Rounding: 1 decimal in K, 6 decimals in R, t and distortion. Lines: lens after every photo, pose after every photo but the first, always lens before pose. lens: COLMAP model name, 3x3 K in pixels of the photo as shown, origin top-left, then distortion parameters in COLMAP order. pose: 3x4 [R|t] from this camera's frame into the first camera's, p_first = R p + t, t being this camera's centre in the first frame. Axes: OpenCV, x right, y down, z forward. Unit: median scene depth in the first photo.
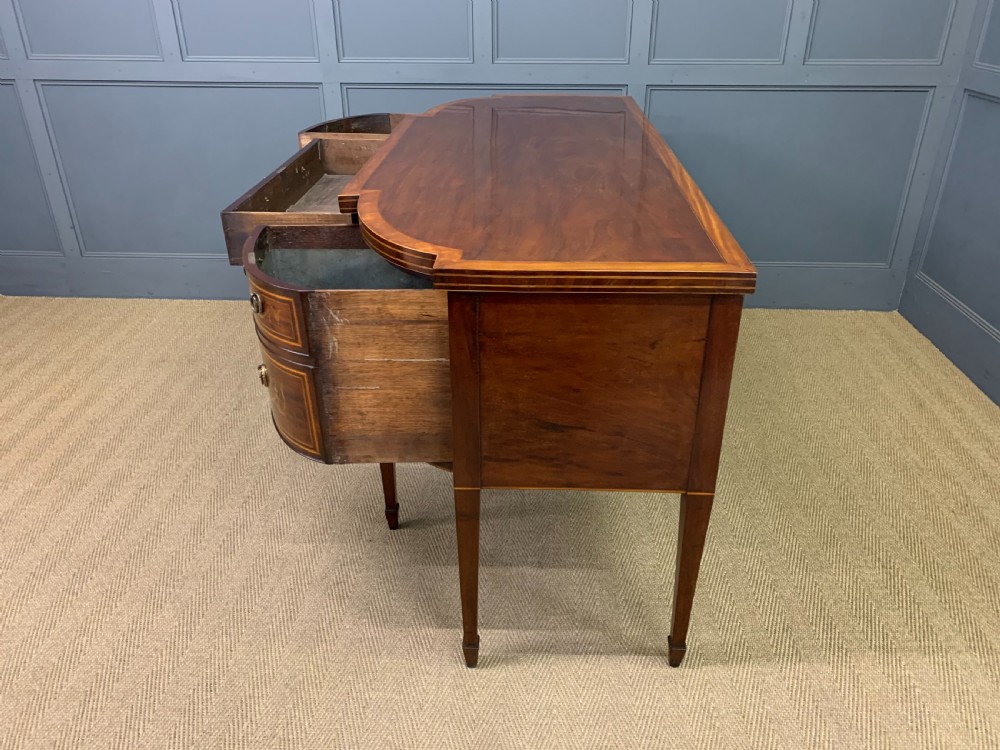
lens RADIAL K [[785.5, 0, 511.4], [0, 785.5, 373.4], [0, 0, 1]] dist [0.015521, 0.008464]
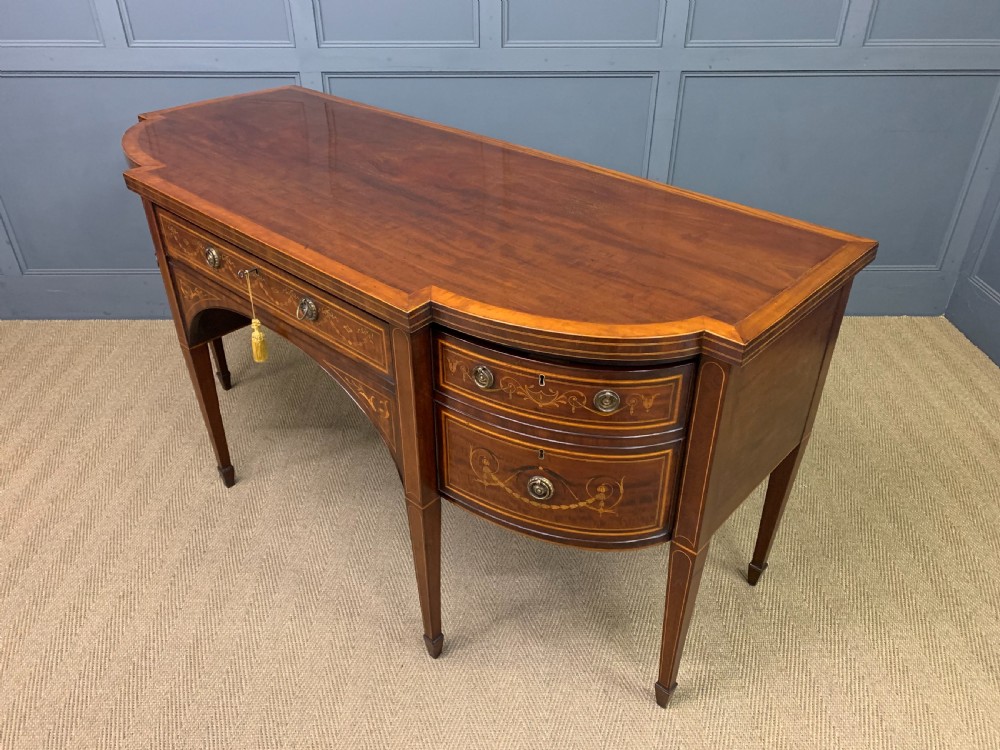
lens RADIAL K [[776.5, 0, 502.1], [0, 776.5, 375.2], [0, 0, 1]] dist [0.030254, -0.012807]
pose [[0.998696, -0.027346, 0.043115, -0.069411], [0.023064, 0.995032, 0.096842, -0.123522], [-0.045549, -0.095722, 0.994365, 0.130187]]
